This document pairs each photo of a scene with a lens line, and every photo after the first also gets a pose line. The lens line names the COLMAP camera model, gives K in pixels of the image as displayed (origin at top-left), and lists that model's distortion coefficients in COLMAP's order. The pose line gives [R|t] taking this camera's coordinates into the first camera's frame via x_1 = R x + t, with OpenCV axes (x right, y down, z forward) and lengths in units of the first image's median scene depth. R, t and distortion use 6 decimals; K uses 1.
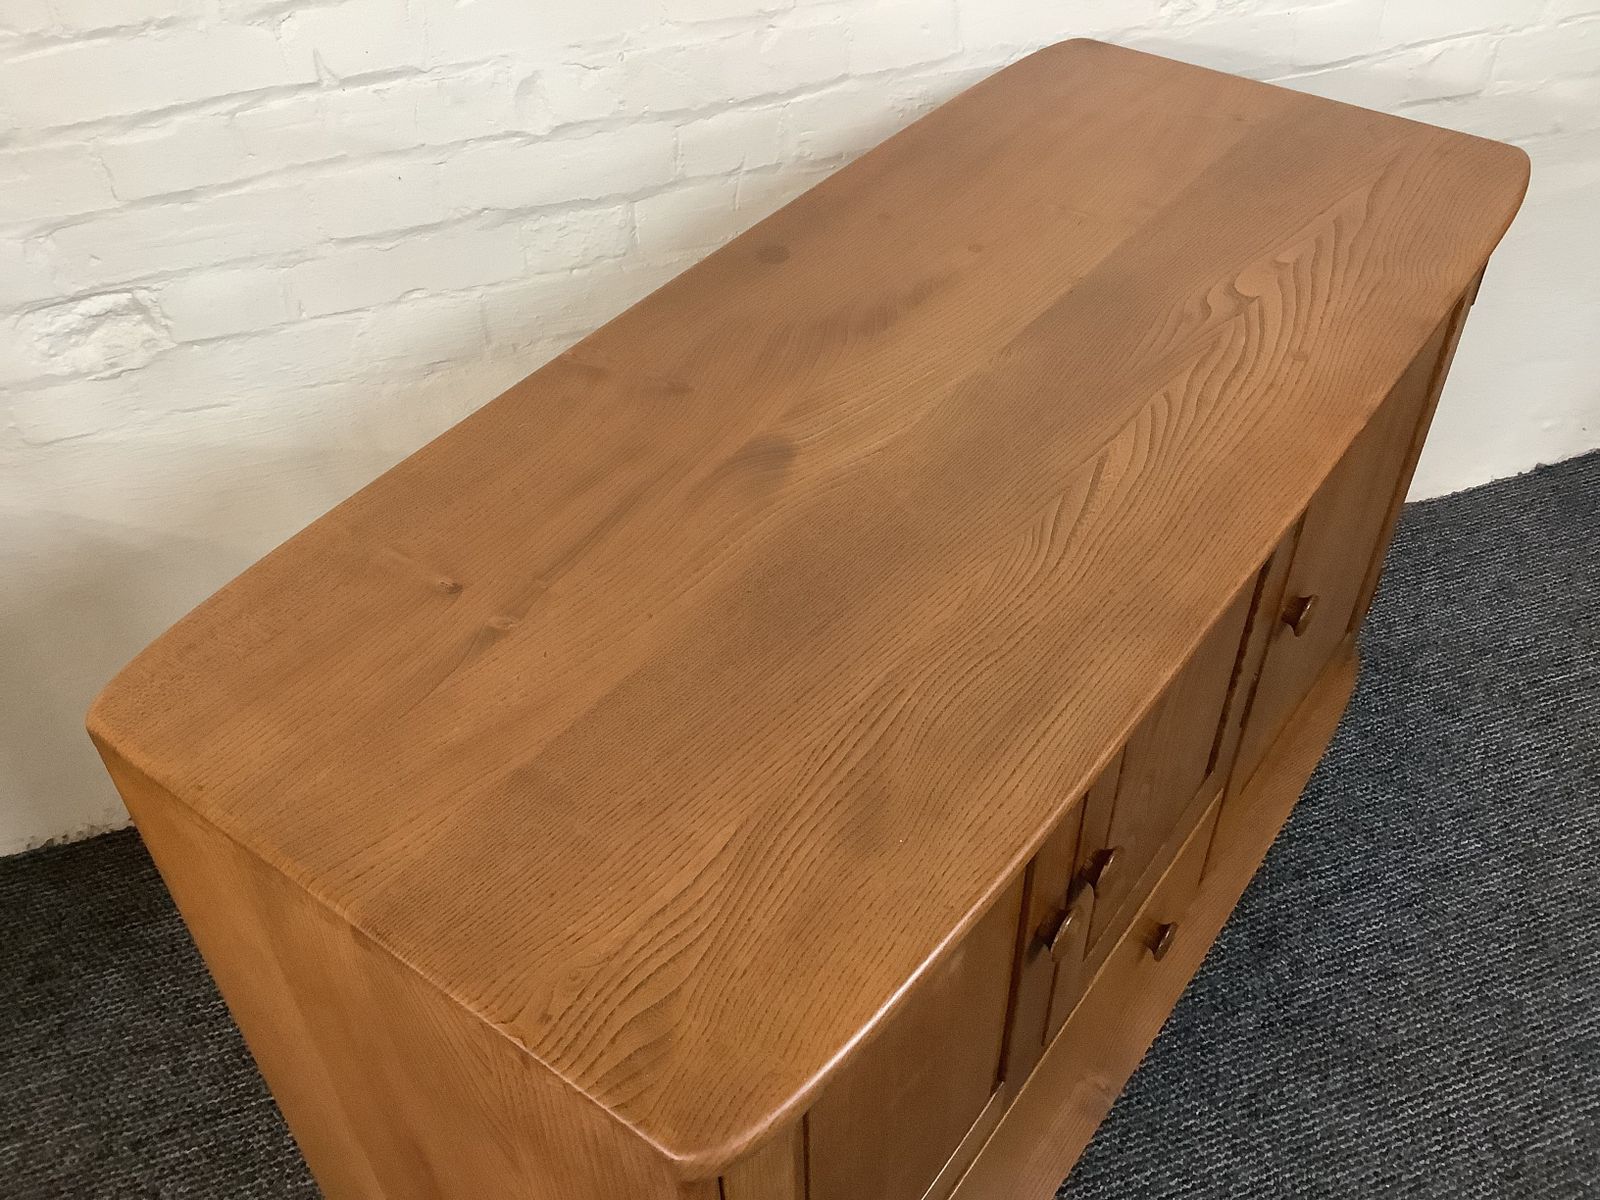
lens RADIAL K [[1459.2, 0, 800.0], [0, 1459.2, 600.0], [0, 0, 1]] dist [0.050874, -0.093652]
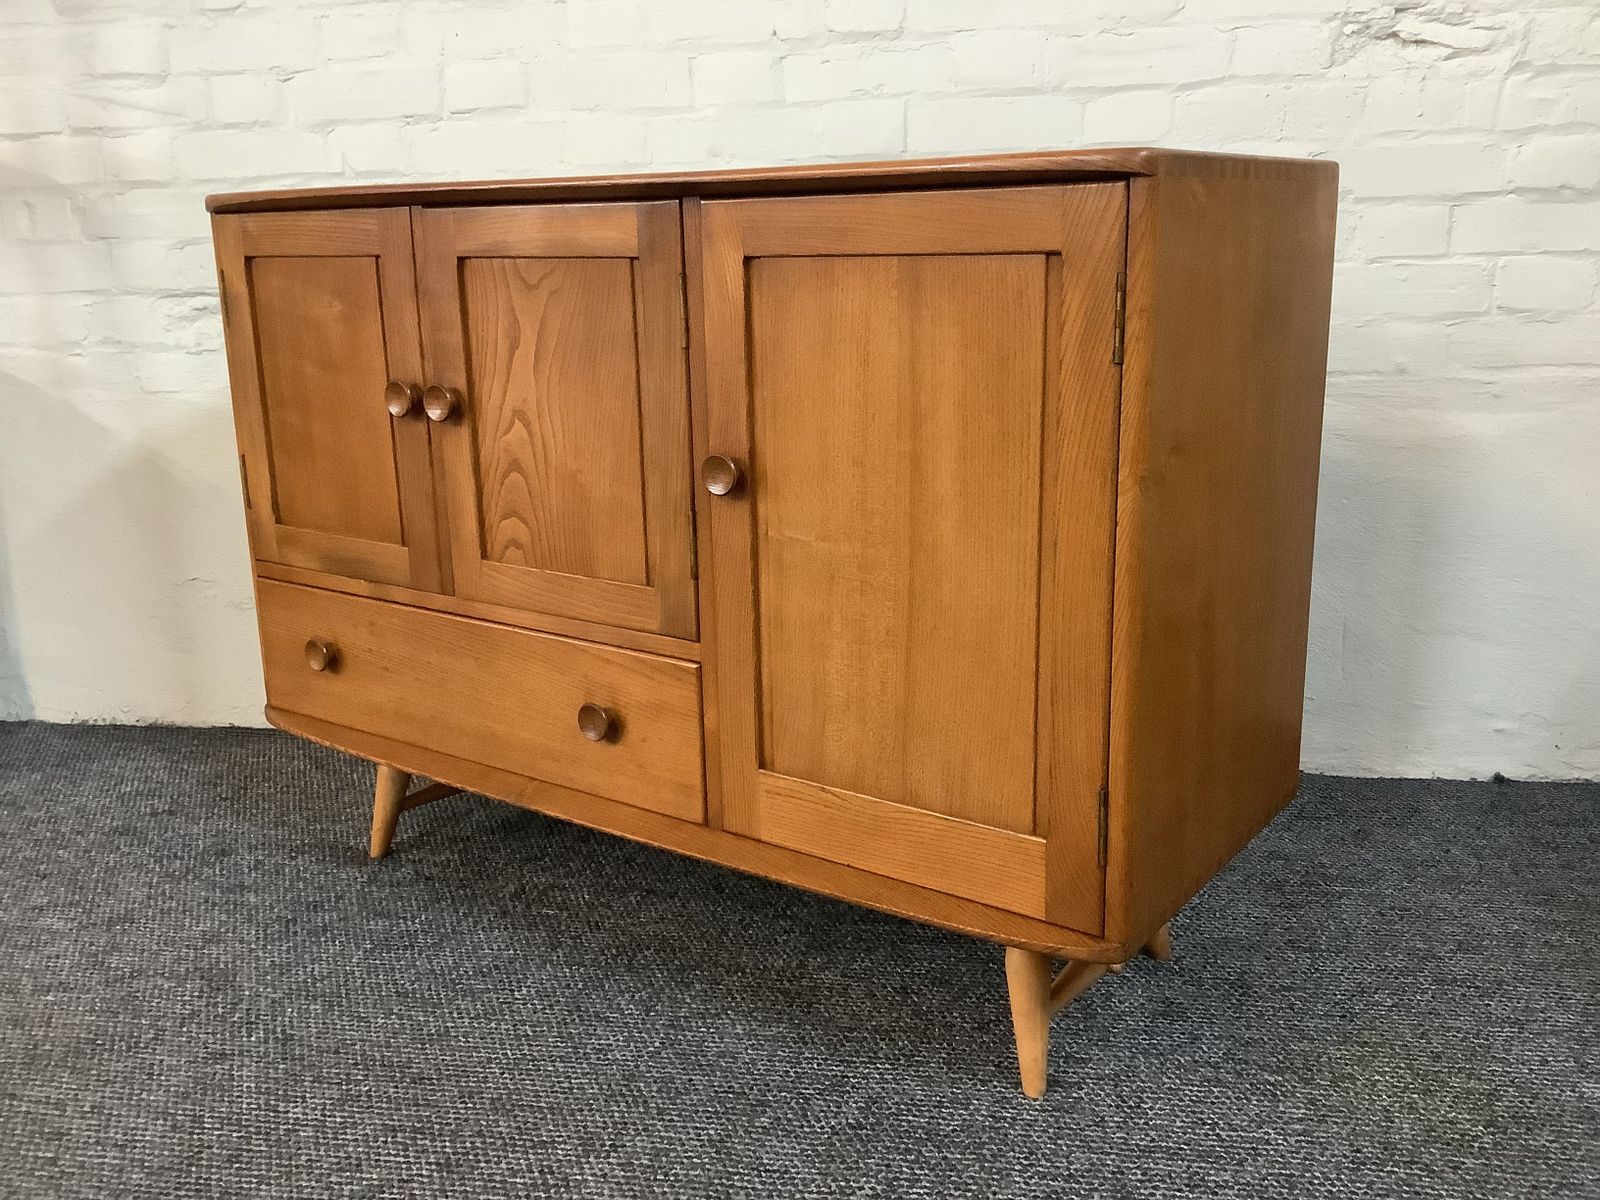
lens RADIAL K [[1453.1, 0, 803.2], [0, 1453.1, 601.3], [0, 0, 1]] dist [0.045652, -0.098362]
pose [[0.883390, 0.117846, -0.453579, 0.820749], [-0.314027, 0.867286, -0.386266, 0.467639], [0.347863, 0.483660, 0.803159, 0.120062]]
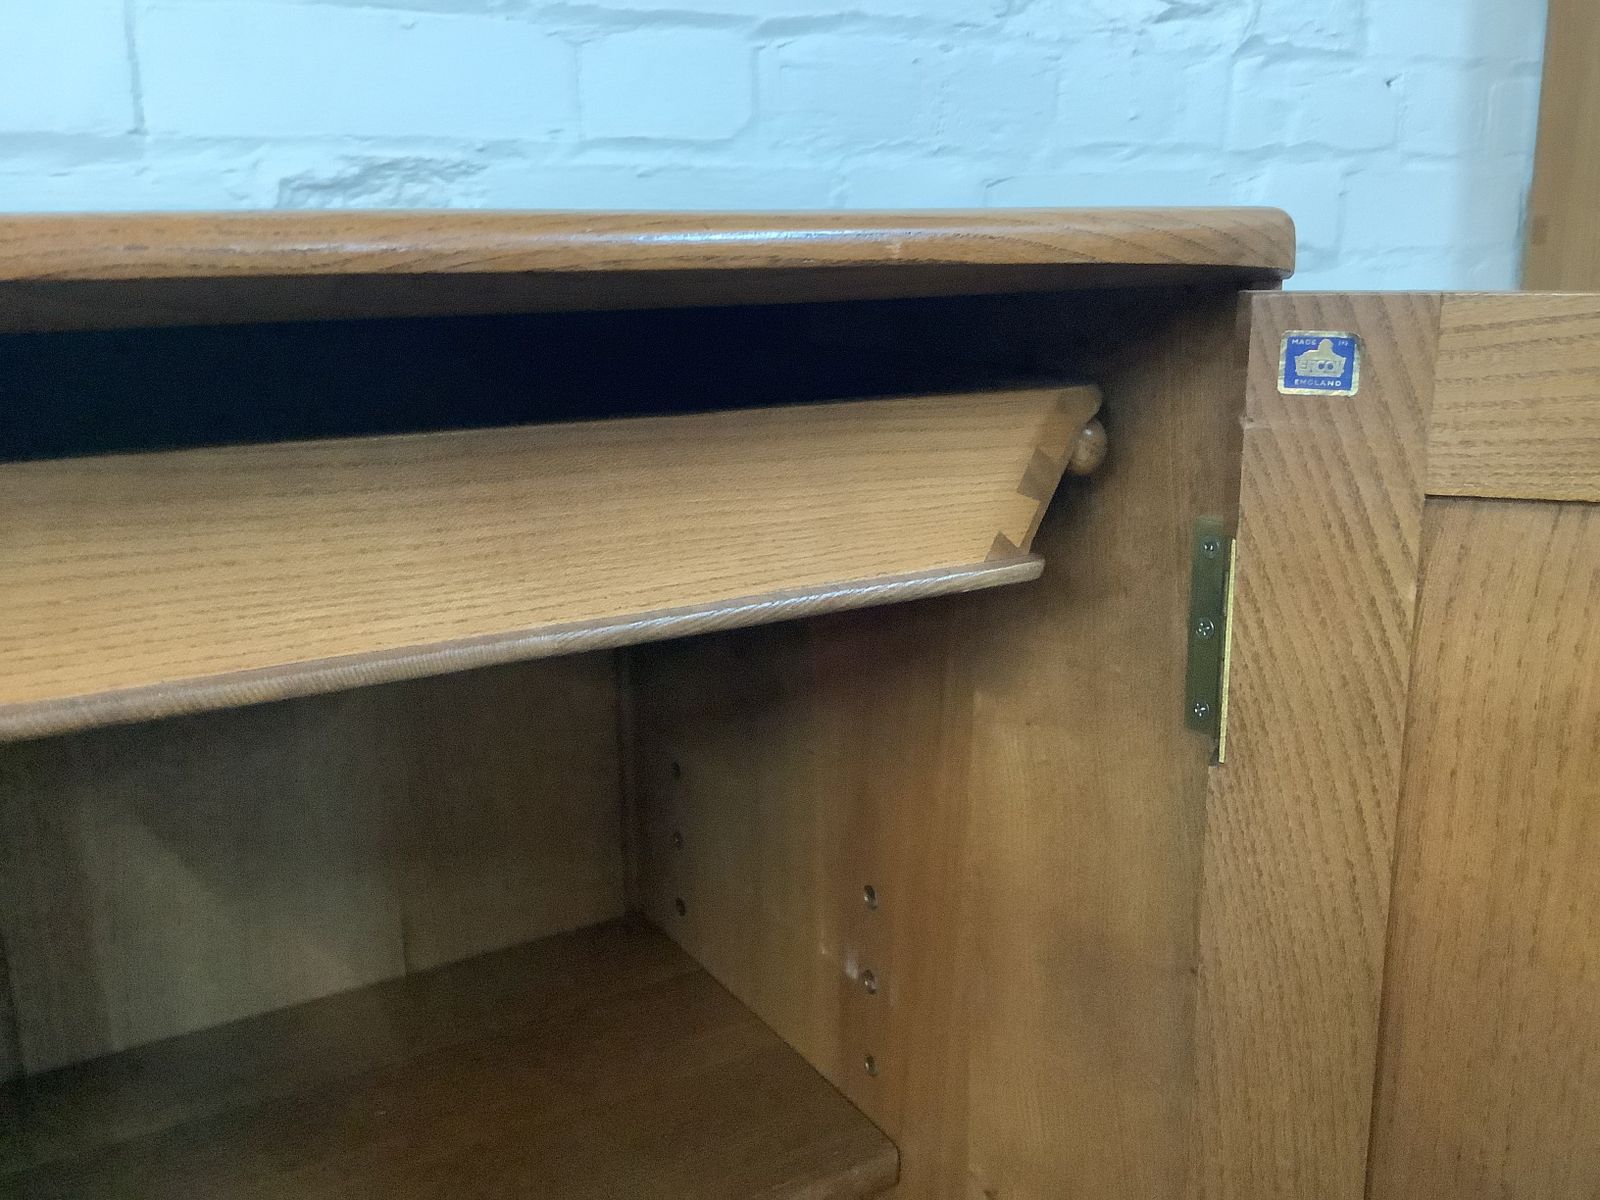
lens RADIAL K [[1453.1, 0, 803.2], [0, 1453.1, 601.3], [0, 0, 1]] dist [0.045652, -0.098362]
pose [[0.978119, -0.042170, 0.203727, 0.343873], [0.134235, 0.876062, -0.463138, -0.057250], [-0.158947, 0.480351, 0.862554, 0.661264]]
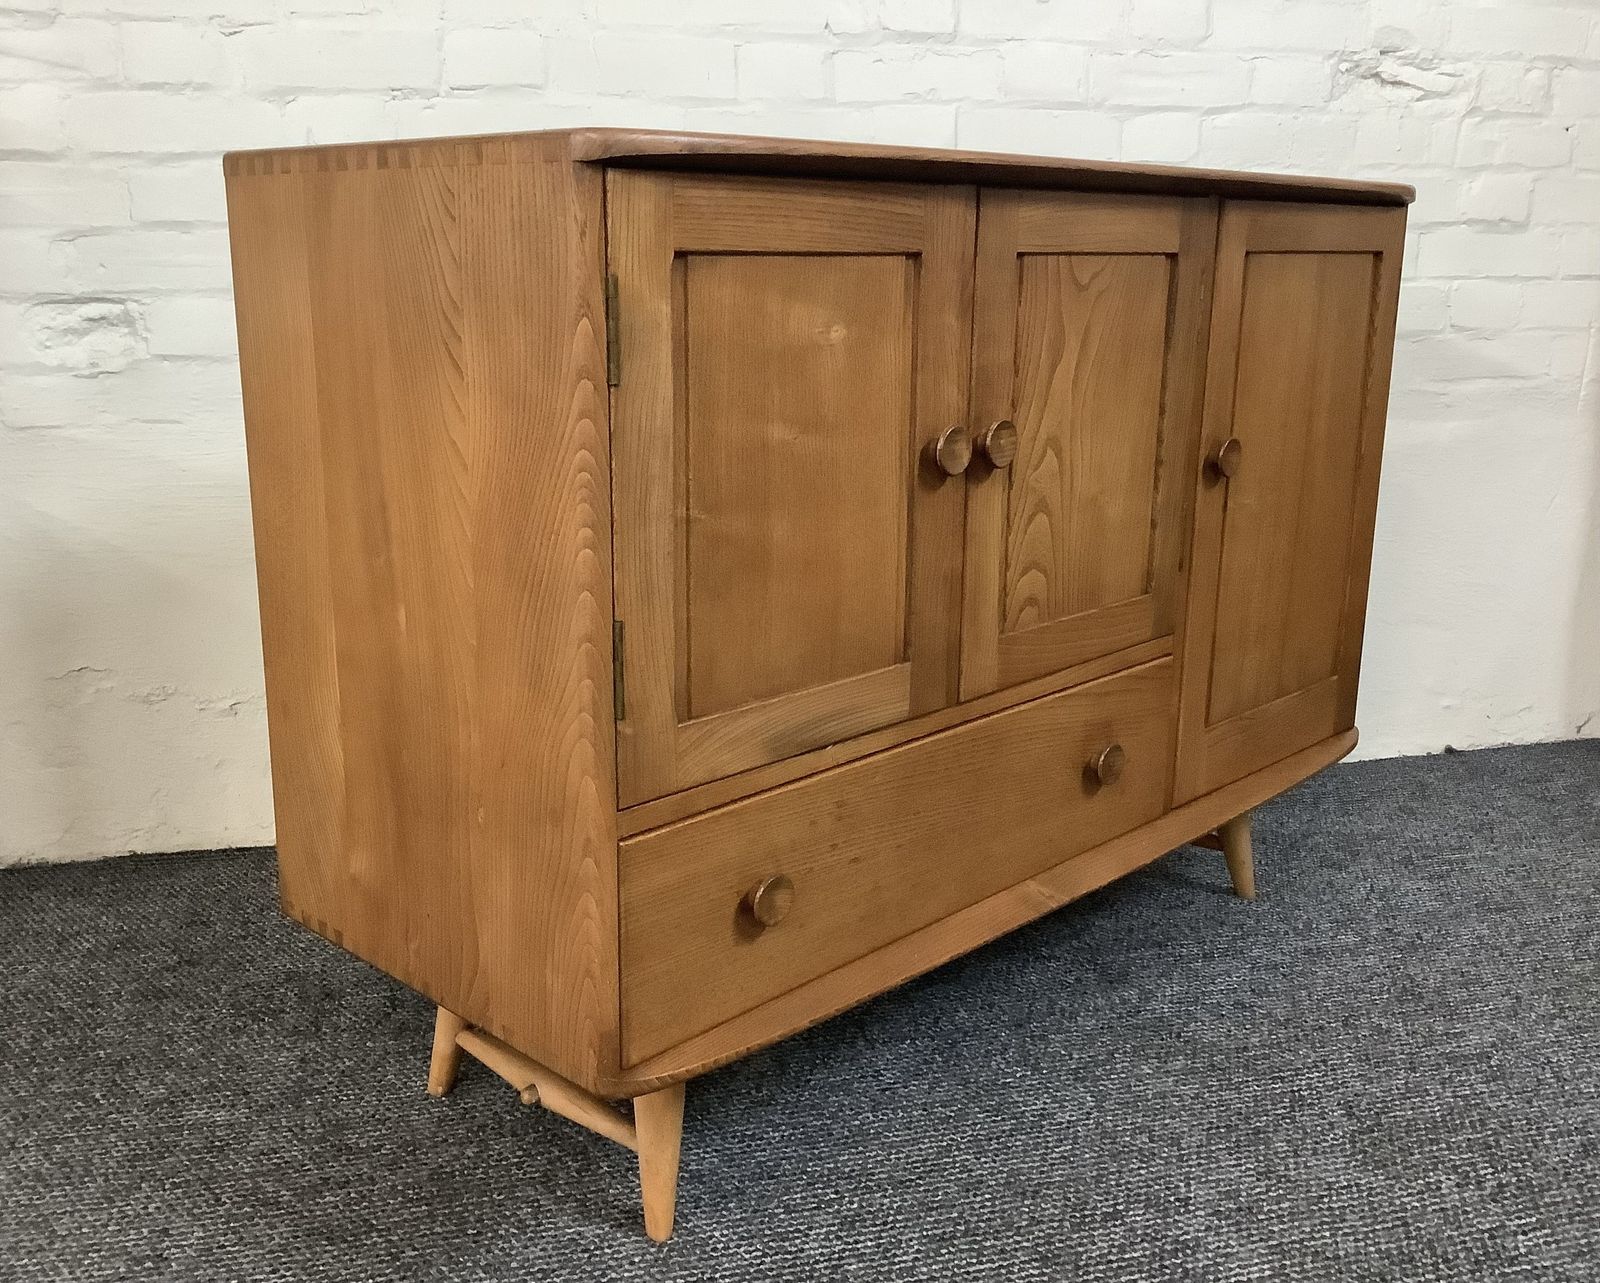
lens RADIAL K [[1562.3, 0, 794.7], [0, 1562.3, 644.0], [0, 0, 1]] dist [0.038647, -0.083774]
pose [[0.997171, 0.042143, -0.062236, 0.190281], [-0.066550, 0.879908, -0.470461, 0.603820], [0.034935, 0.473272, 0.880224, 0.003317]]
